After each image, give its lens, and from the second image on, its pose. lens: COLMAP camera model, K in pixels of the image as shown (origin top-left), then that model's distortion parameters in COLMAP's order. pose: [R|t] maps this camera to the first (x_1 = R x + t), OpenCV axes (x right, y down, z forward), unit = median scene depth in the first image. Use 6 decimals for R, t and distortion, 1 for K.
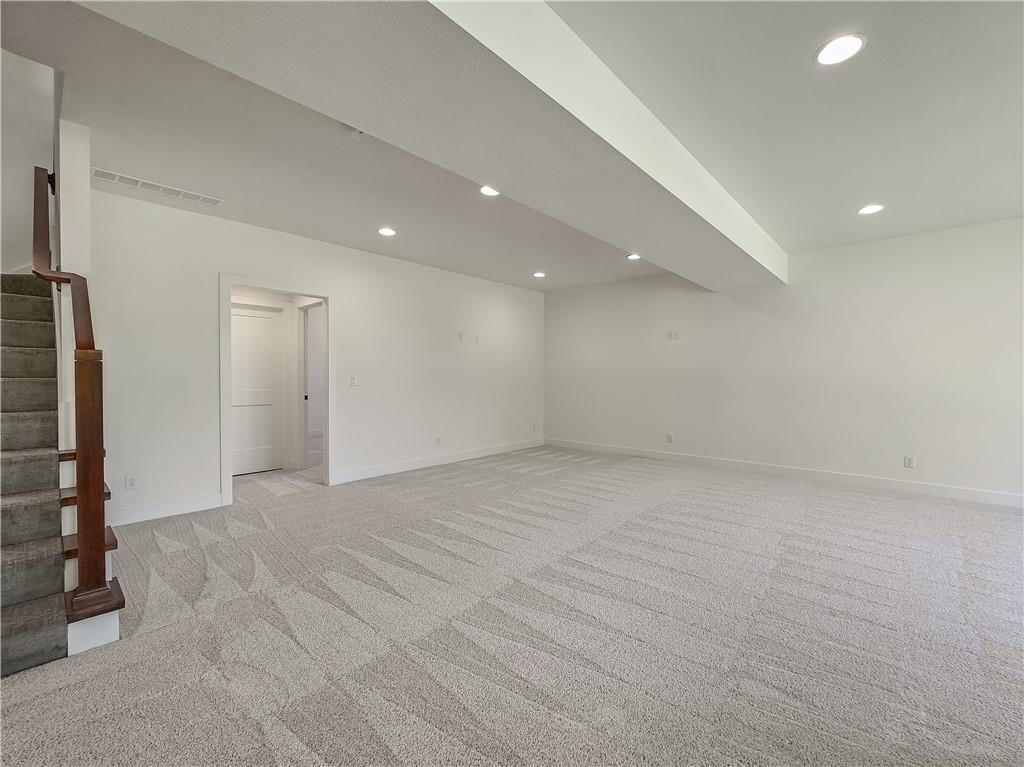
lens RADIAL K [[450.4, 0, 503.6], [0, 450.4, 385.8], [0, 0, 1]] dist [0.001872, 0.000439]
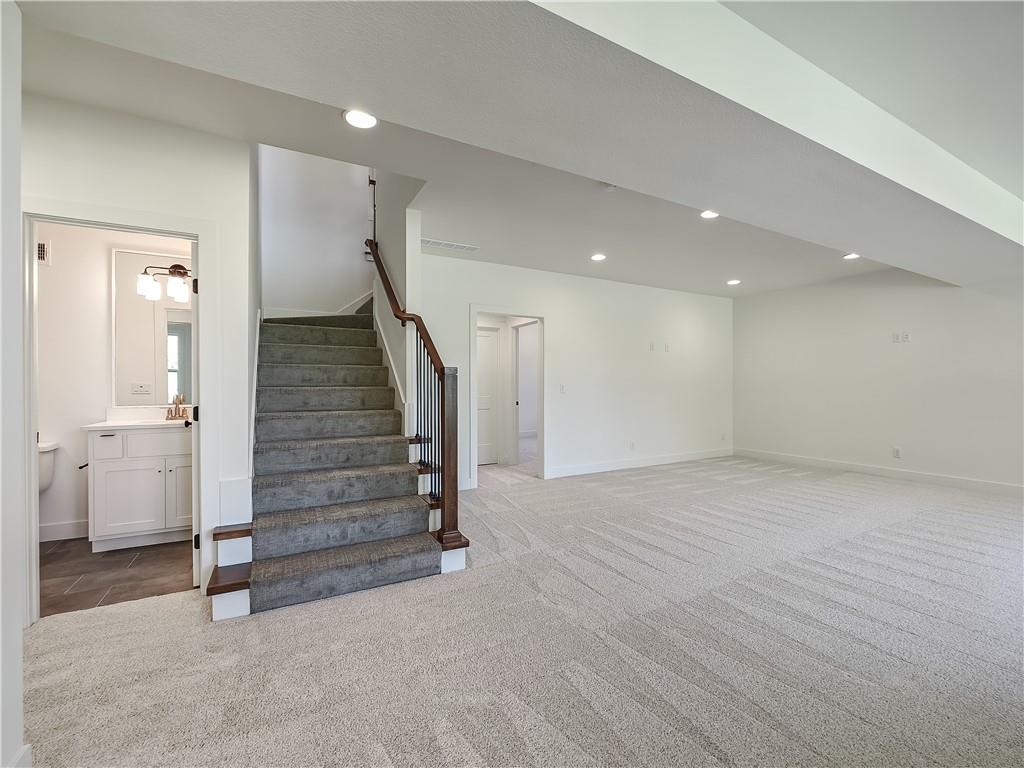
lens RADIAL K [[450.4, 0, 503.6], [0, 450.4, 386.3], [0, 0, 1]] dist [0.001872, 0.000439]
pose [[0.947451, -0.002589, -0.319892, -0.153883], [-0.003082, 0.999847, -0.017221, 0.003858], [0.319887, 0.017302, 0.947298, -0.182452]]
